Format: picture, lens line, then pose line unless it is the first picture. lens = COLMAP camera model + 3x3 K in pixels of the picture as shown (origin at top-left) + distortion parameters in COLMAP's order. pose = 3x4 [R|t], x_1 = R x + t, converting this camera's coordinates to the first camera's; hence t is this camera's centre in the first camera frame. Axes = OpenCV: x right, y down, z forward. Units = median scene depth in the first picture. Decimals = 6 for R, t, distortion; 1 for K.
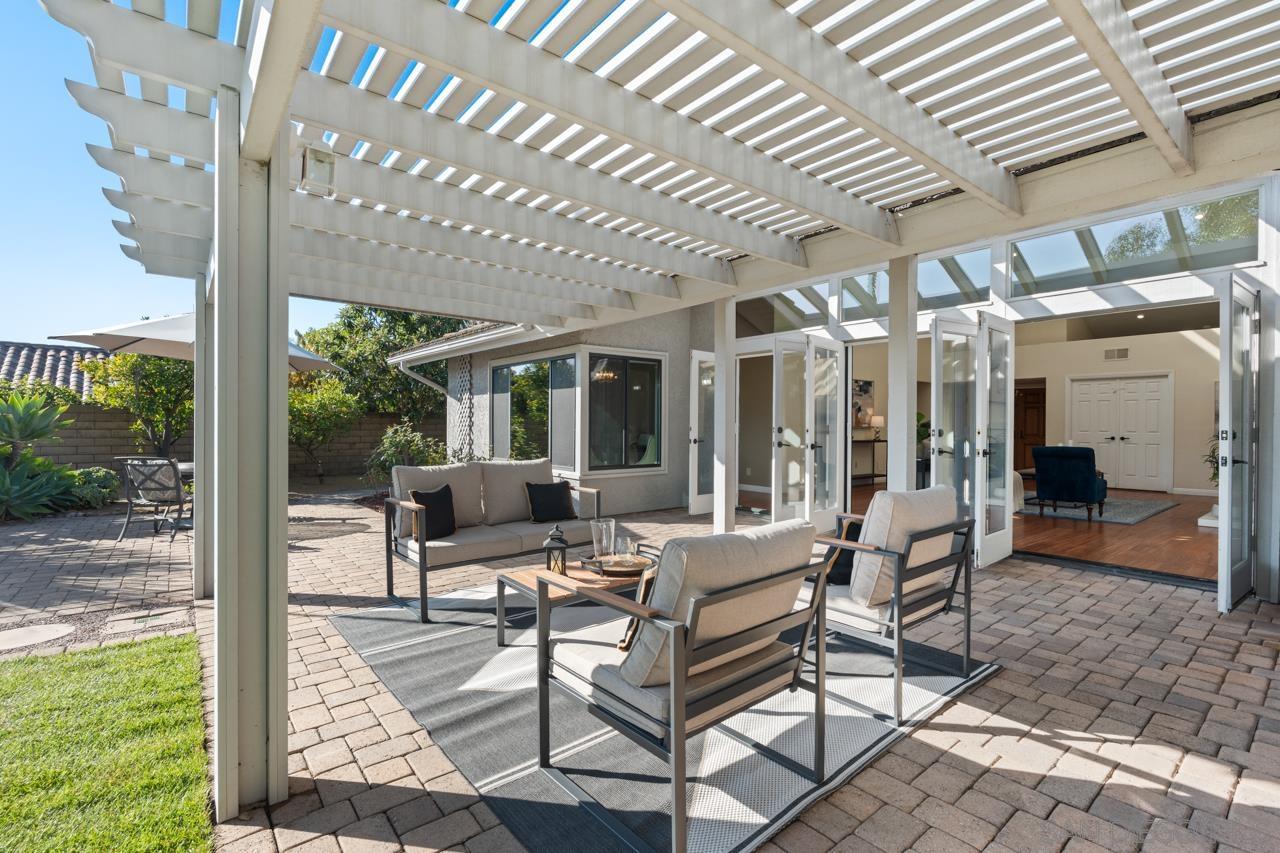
lens RADIAL K [[570.9, 0, 643.3], [0, 570.9, 422.0], [0, 0, 1]] dist [0.001550, 0.000440]
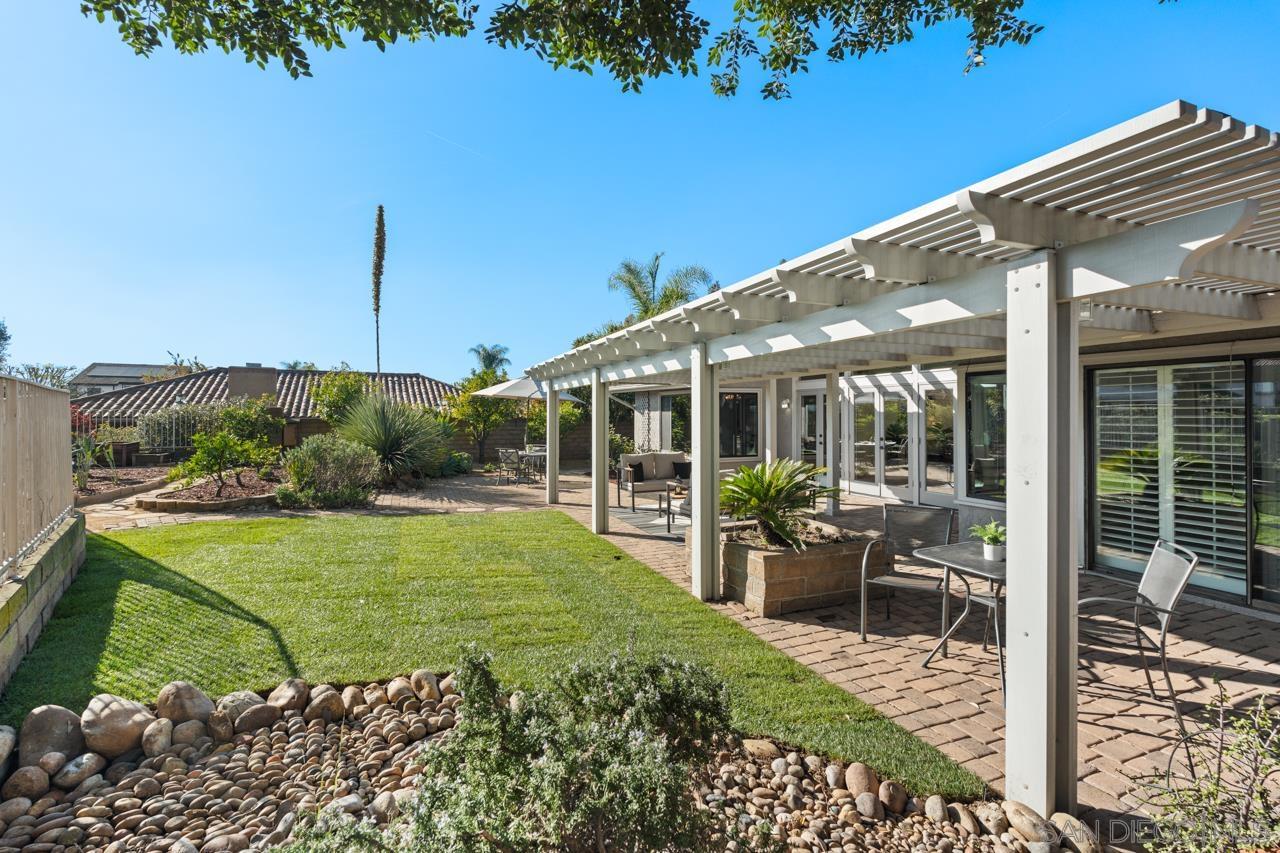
lens RADIAL K [[570.9, 0, 643.3], [0, 570.9, 422.0], [0, 0, 1]] dist [0.001550, 0.000440]
pose [[0.955459, -0.003675, -0.295102, 0.198512], [0.008434, 0.999854, 0.014855, -0.049683], [0.295004, -0.016682, 0.955350, -0.682385]]
